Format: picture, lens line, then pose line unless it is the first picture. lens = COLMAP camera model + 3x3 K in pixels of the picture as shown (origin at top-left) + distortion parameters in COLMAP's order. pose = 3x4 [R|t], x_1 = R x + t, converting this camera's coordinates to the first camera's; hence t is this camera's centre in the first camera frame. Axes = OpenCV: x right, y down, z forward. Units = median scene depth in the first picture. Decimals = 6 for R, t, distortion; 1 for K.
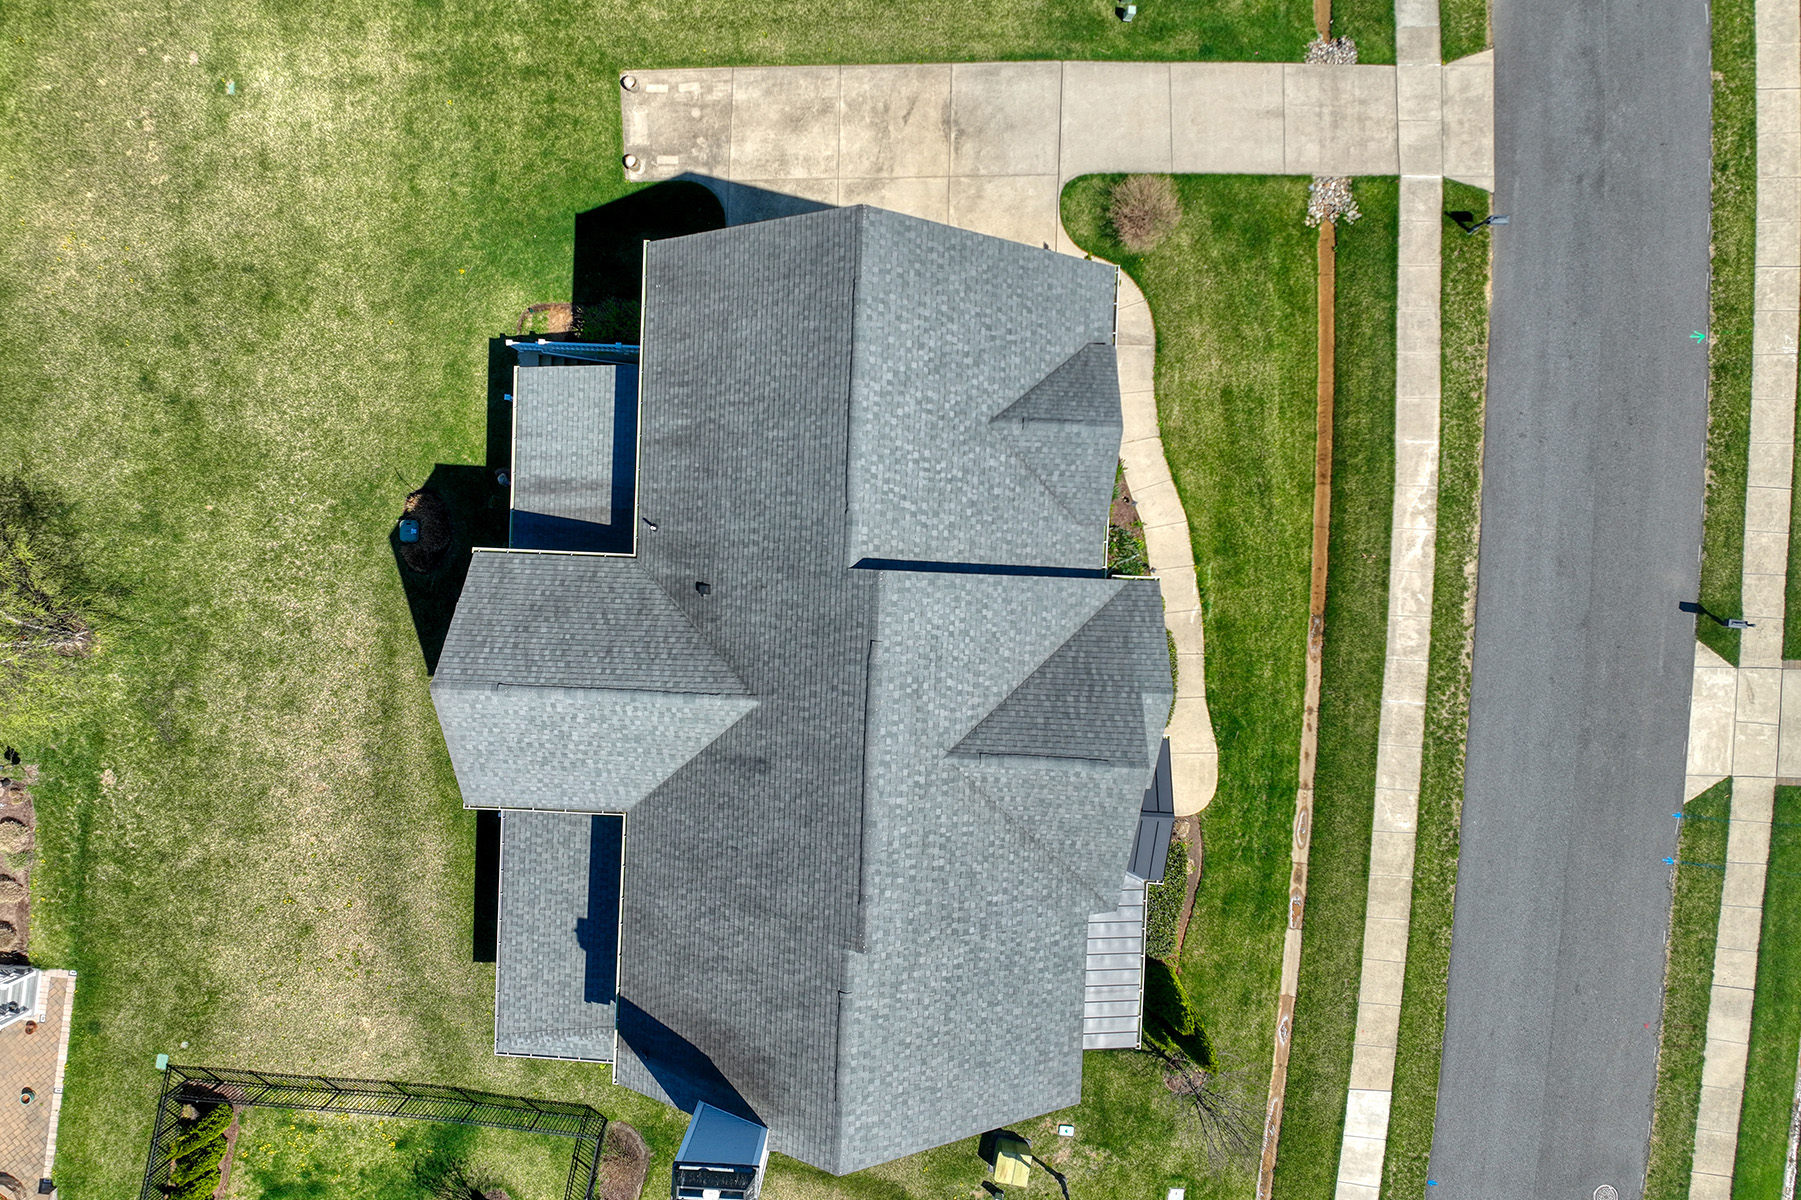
lens RADIAL K [[1264.2, 0, 907.5], [0, 1264.2, 600.2], [0, 0, 1]] dist [0.002477, 0.010511]
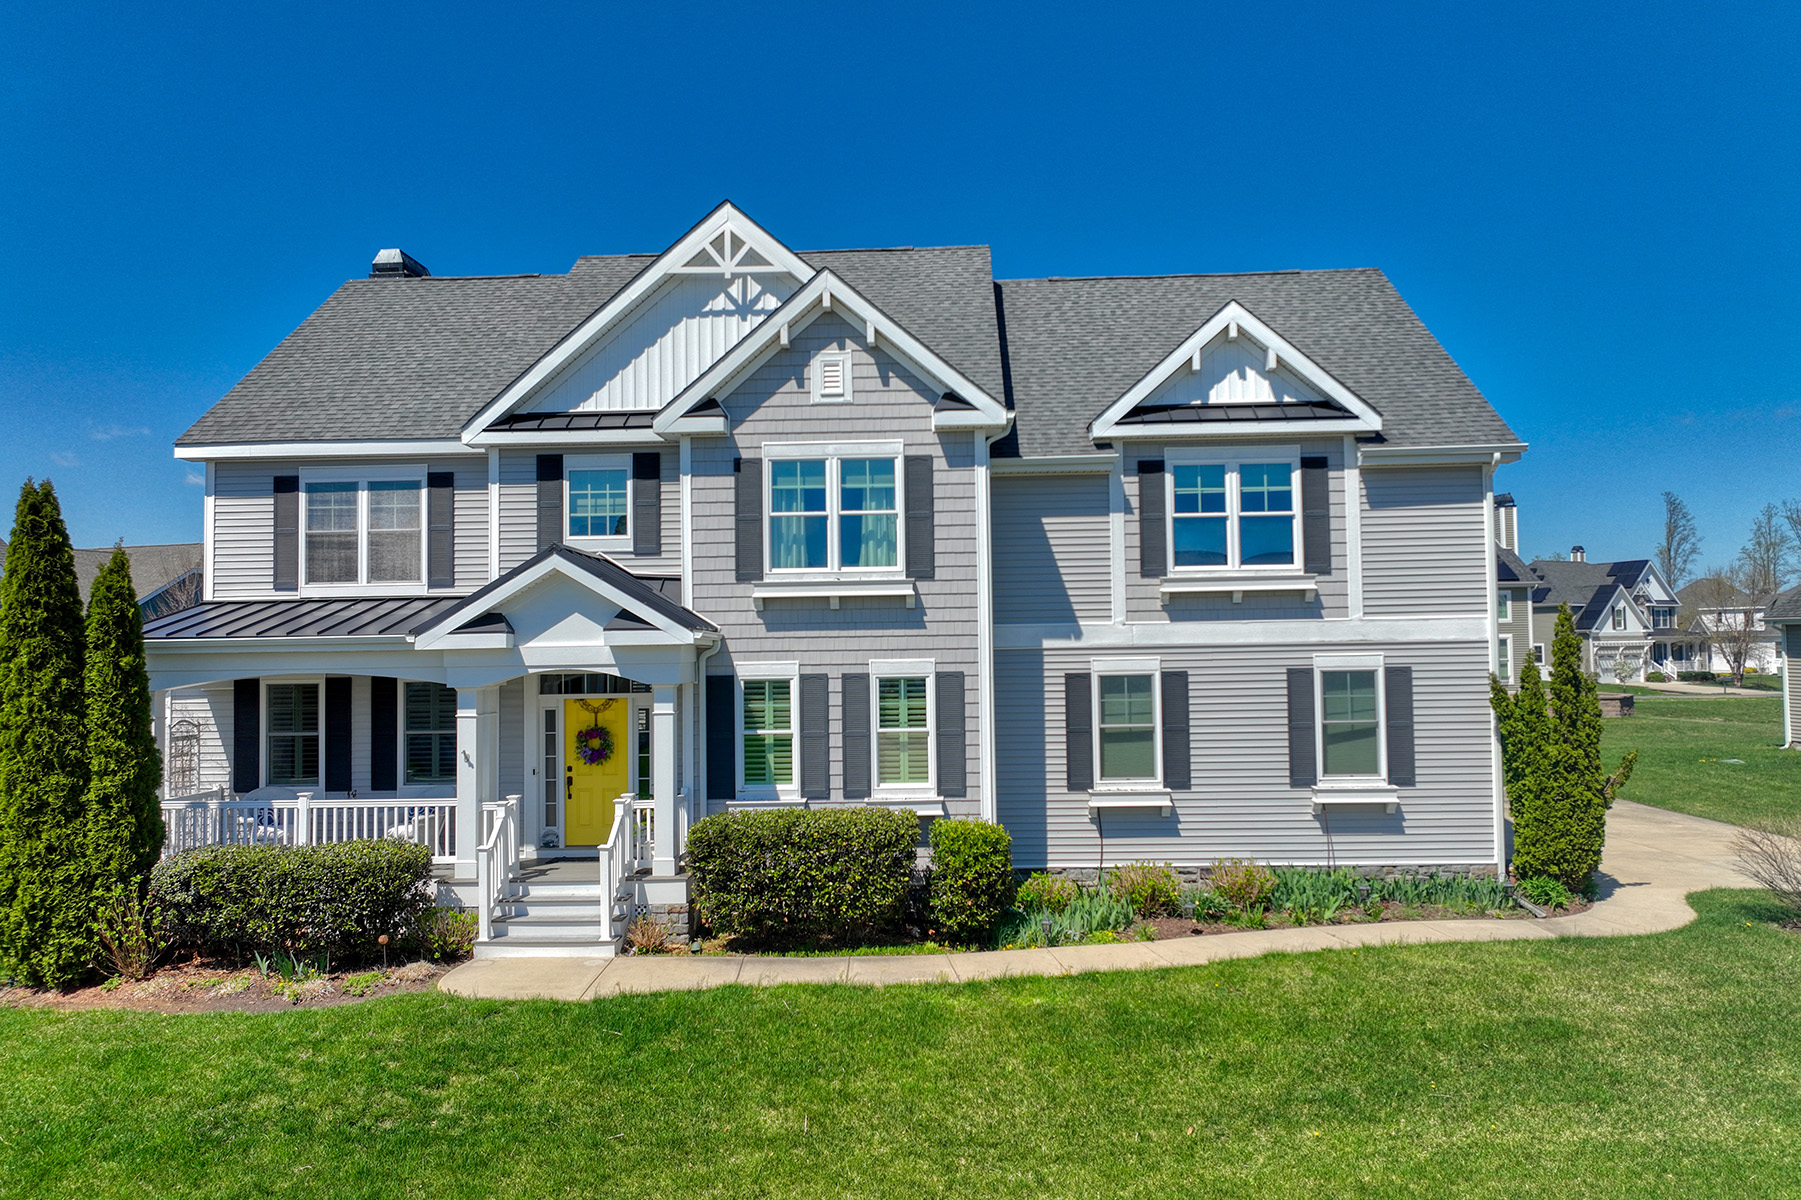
lens RADIAL K [[1264.2, 0, 903.8], [0, 1264.2, 602.3], [0, 0, 1]] dist [0.002477, 0.010511]
pose [[0.001962, -0.033317, -0.999443, 0.617387], [-0.999969, -0.007663, -0.001707, 0.025913], [-0.007602, 0.999415, -0.033331, 0.887374]]
